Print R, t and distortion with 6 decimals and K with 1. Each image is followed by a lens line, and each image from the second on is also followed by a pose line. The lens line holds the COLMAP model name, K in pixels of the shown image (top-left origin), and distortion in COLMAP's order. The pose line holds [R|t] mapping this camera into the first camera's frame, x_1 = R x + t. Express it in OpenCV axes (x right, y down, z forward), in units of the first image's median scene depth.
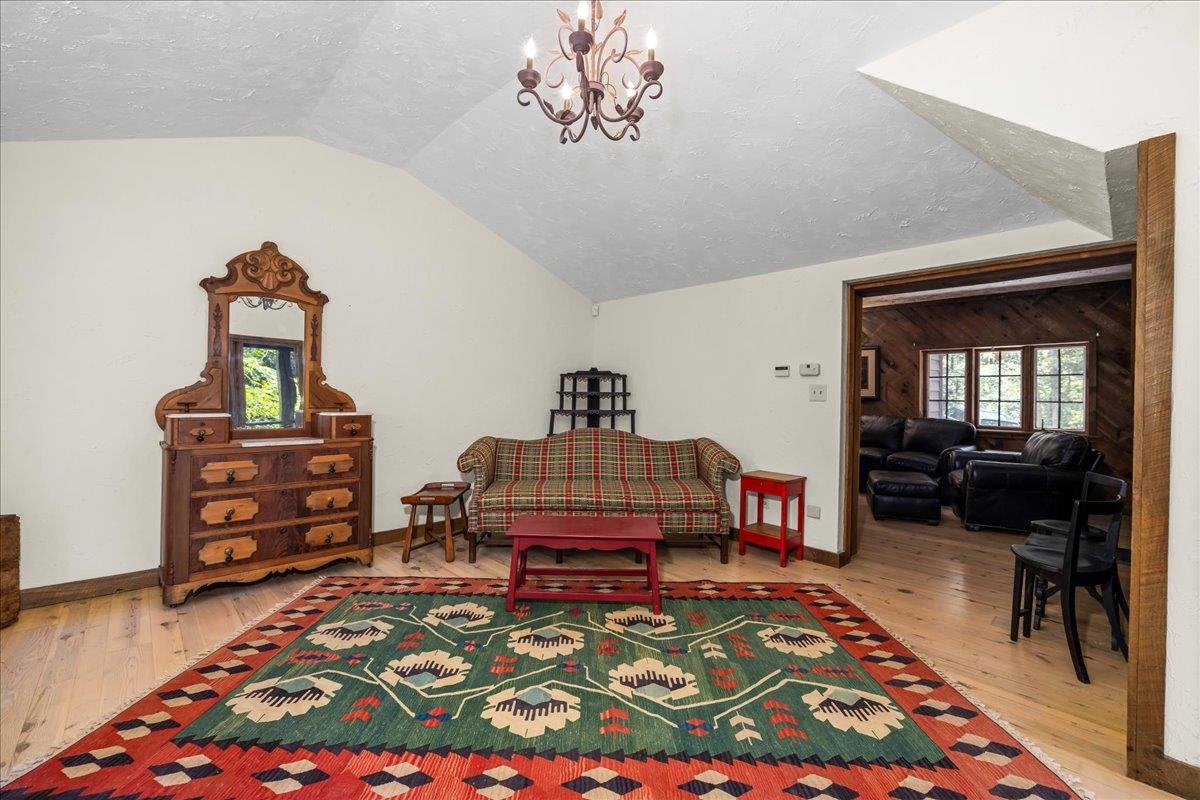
lens RADIAL K [[507.2, 0, 591.8], [0, 507.2, 396.1], [0, 0, 1]] dist [0.002449, -0.000726]
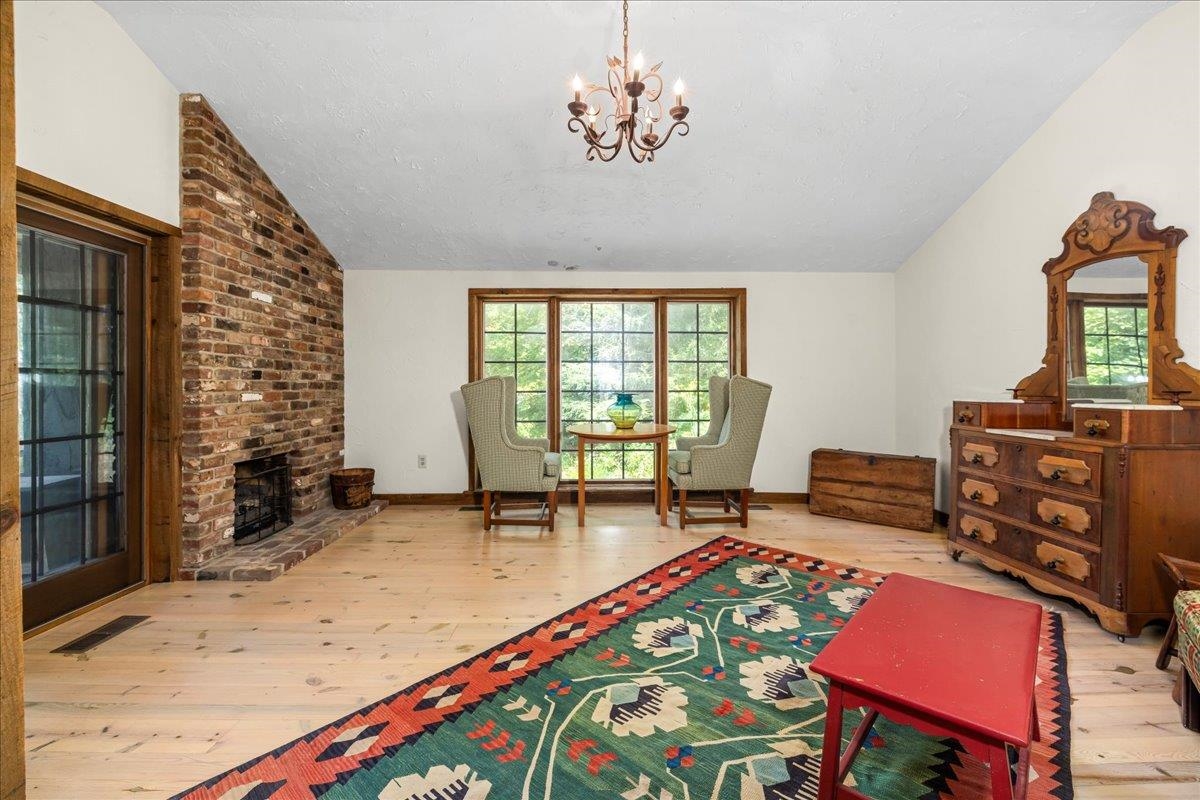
lens RADIAL K [[507.2, 0, 600.1], [0, 507.2, 383.8], [0, 0, 1]] dist [0.002449, -0.000726]
pose [[-0.652938, -0.012082, -0.757315, 0.799123], [-0.007395, 0.999927, -0.009577, 0.025692], [0.757375, -0.000653, -0.652979, 1.465480]]
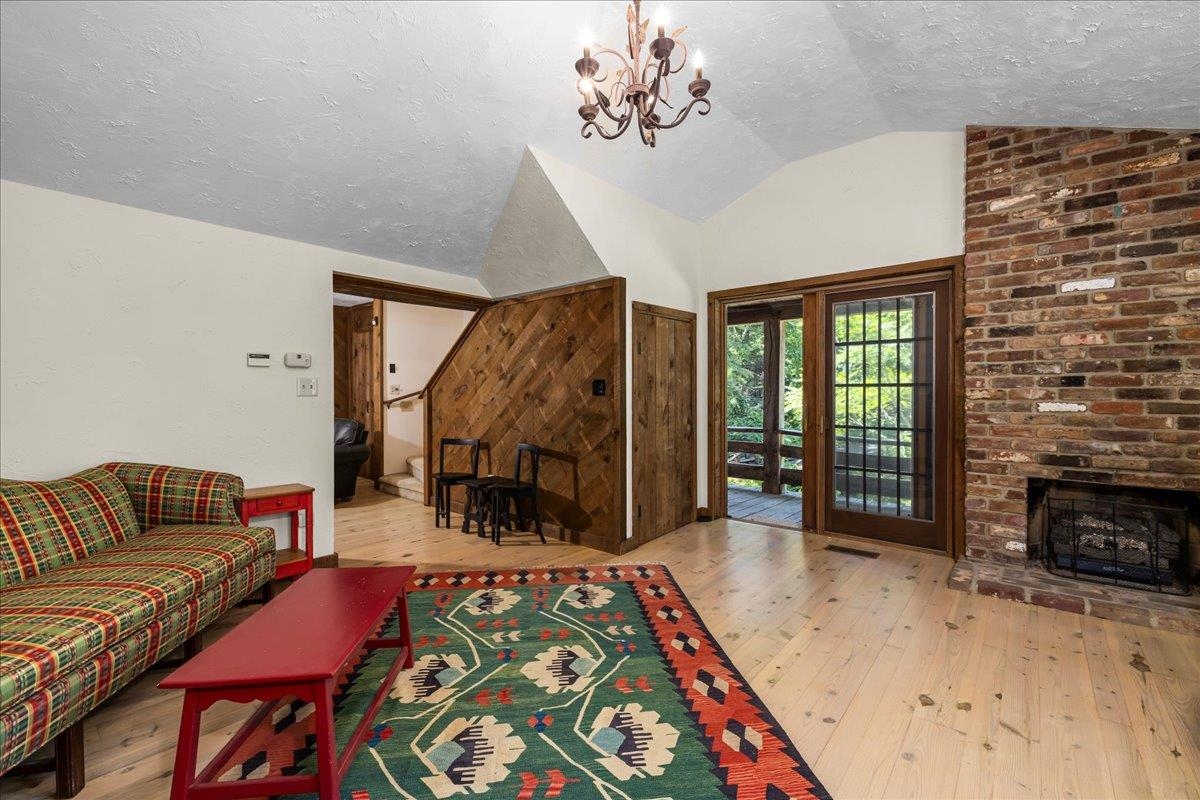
lens RADIAL K [[507.2, 0, 598.3], [0, 507.2, 400.0], [0, 0, 1]] dist [0.002449, -0.000726]
pose [[-0.127186, -0.023564, 0.991599, -0.863831], [0.007232, 0.999669, 0.024684, -0.001590], [-0.991853, 0.010311, -0.126973, 1.024788]]
